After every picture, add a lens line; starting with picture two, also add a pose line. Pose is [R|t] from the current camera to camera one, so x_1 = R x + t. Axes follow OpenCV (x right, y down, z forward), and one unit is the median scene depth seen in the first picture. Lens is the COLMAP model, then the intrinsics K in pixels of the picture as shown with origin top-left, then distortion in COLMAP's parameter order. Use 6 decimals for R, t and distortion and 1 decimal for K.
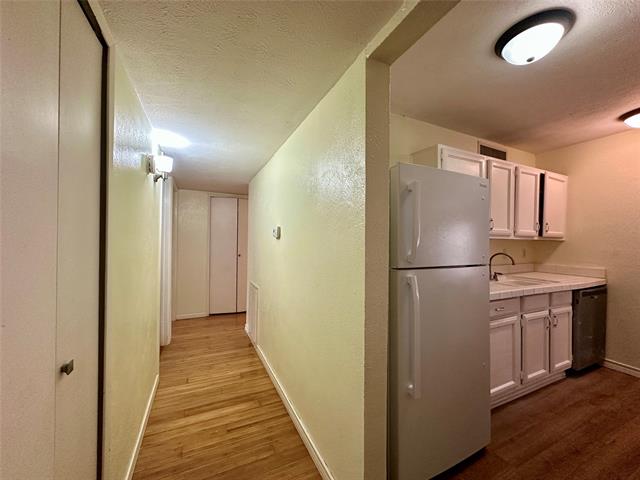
lens RADIAL K [[254.3, 0, 320.0], [0, 254.3, 240.0], [0, 0, 1]] dist [-0.000996, 0.000476]
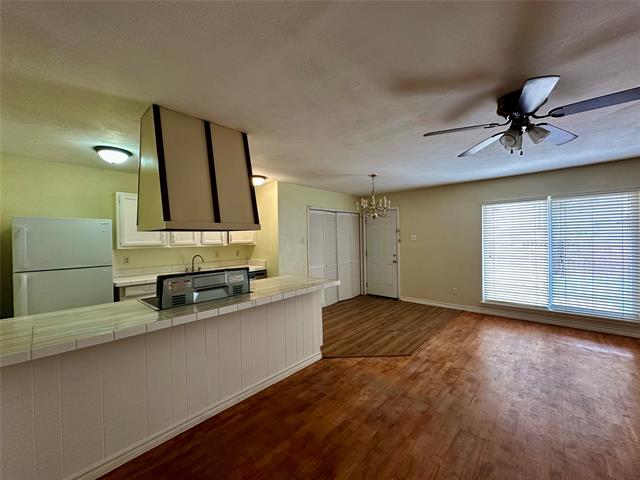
lens RADIAL K [[254.3, 0, 320.0], [0, 254.3, 240.0], [0, 0, 1]] dist [-0.000996, 0.000476]
pose [[0.926714, -0.032945, 0.374321, 1.178284], [0.029208, 0.999451, 0.015652, -0.069021], [-0.374631, -0.003572, 0.927167, -1.107765]]
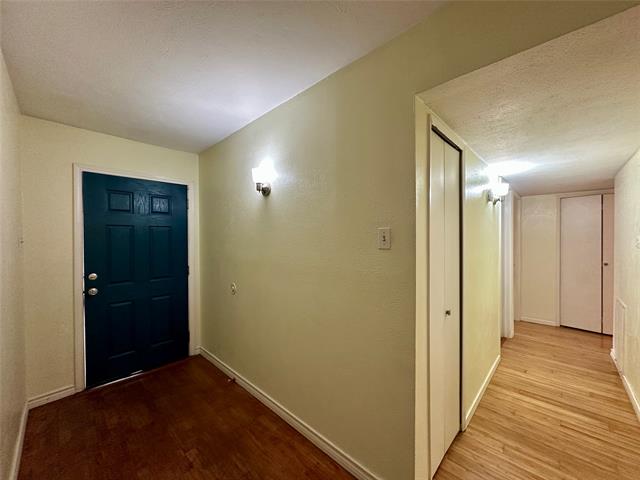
lens RADIAL K [[254.3, 0, 320.0], [0, 254.3, 240.0], [0, 0, 1]] dist [-0.000996, 0.000476]
pose [[0.354814, -0.008428, -0.934899, 0.145531], [0.011578, 0.999922, -0.004620, -0.029260], [0.934865, -0.009185, 0.354884, -0.173852]]
